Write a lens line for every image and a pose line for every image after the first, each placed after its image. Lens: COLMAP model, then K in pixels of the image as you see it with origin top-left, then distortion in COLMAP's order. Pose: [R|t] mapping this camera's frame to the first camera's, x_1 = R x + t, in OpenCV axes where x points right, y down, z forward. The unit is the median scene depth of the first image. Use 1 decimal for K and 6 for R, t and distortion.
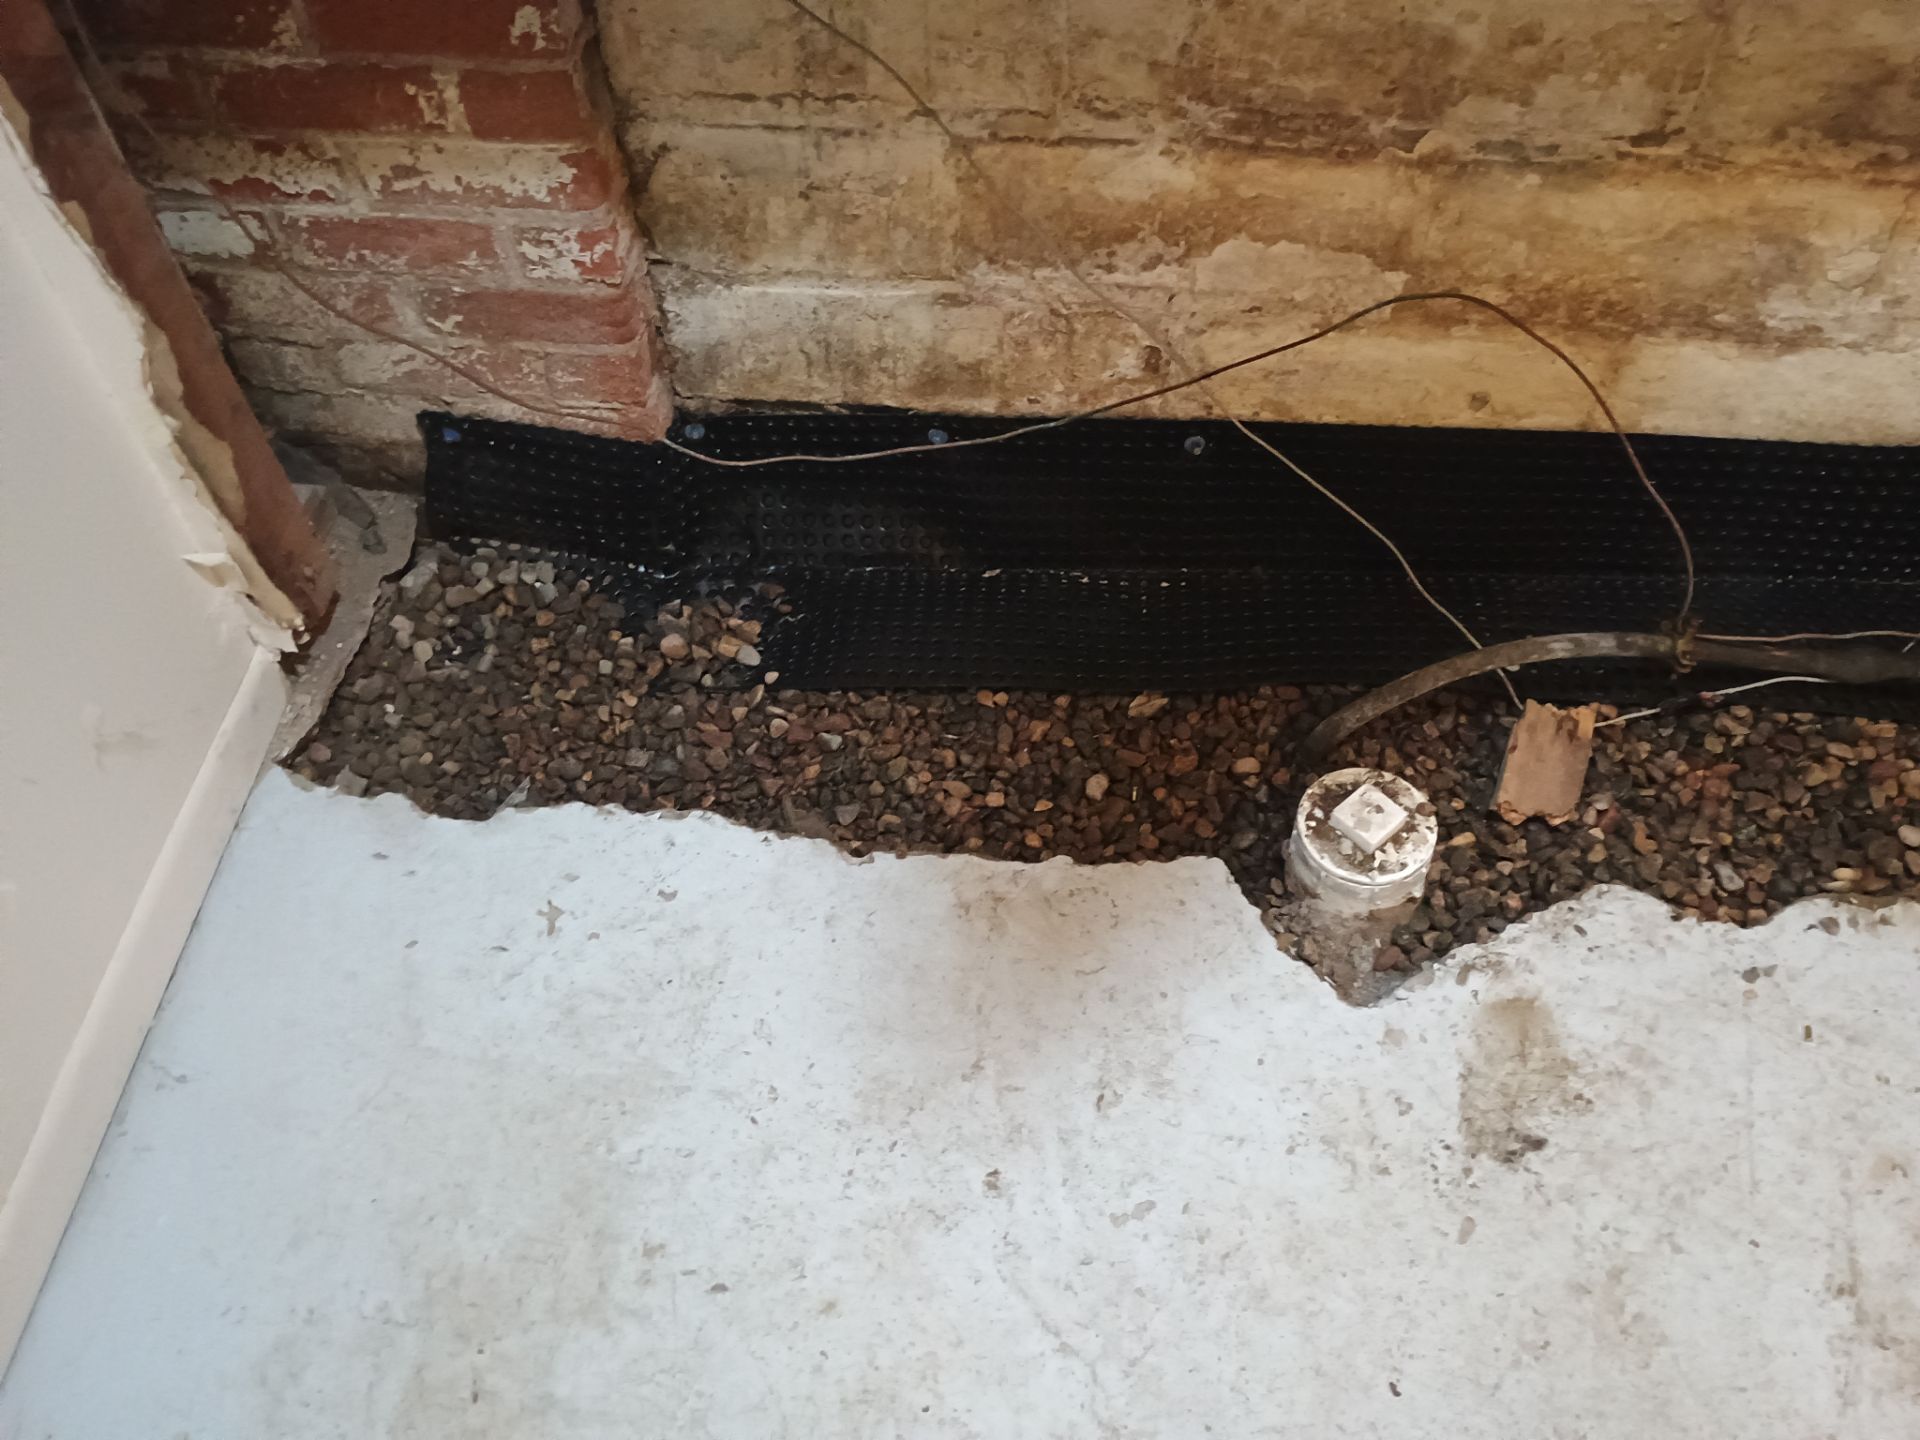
lens RADIAL K [[1660.1, 0, 964.7], [0, 1660.1, 725.2], [0, 0, 1]] dist [0.059773, -0.070696]
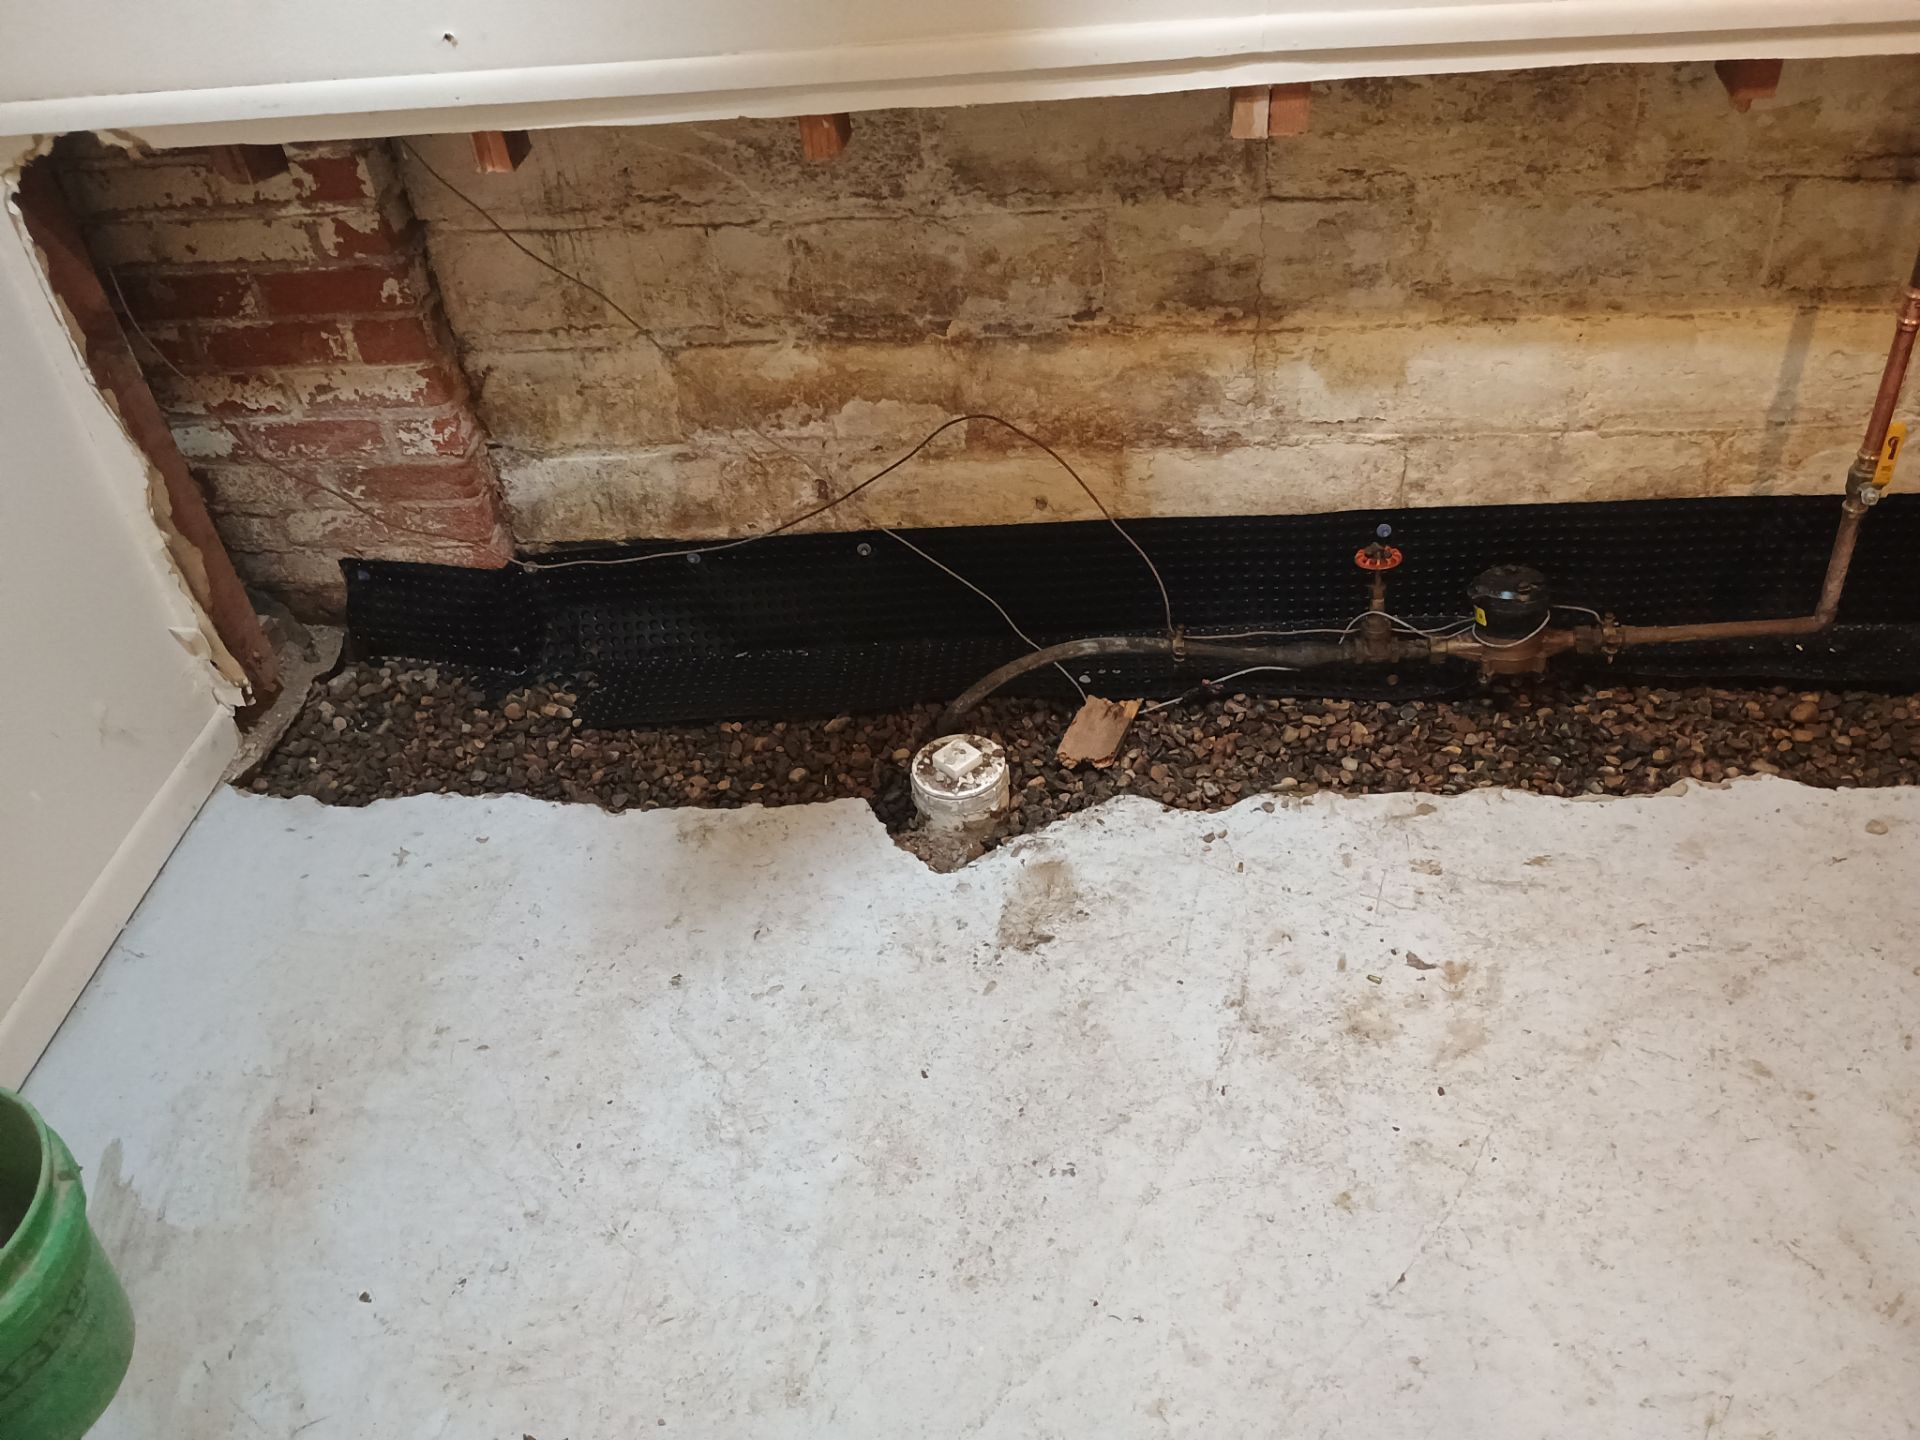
lens RADIAL K [[1660.1, 0, 964.4], [0, 1660.1, 711.8], [0, 0, 1]] dist [0.059773, -0.070696]
pose [[0.997759, -0.057657, -0.033946, 0.313585], [0.047527, 0.967855, -0.246976, 0.392704], [0.047095, 0.244810, 0.968427, -0.442282]]
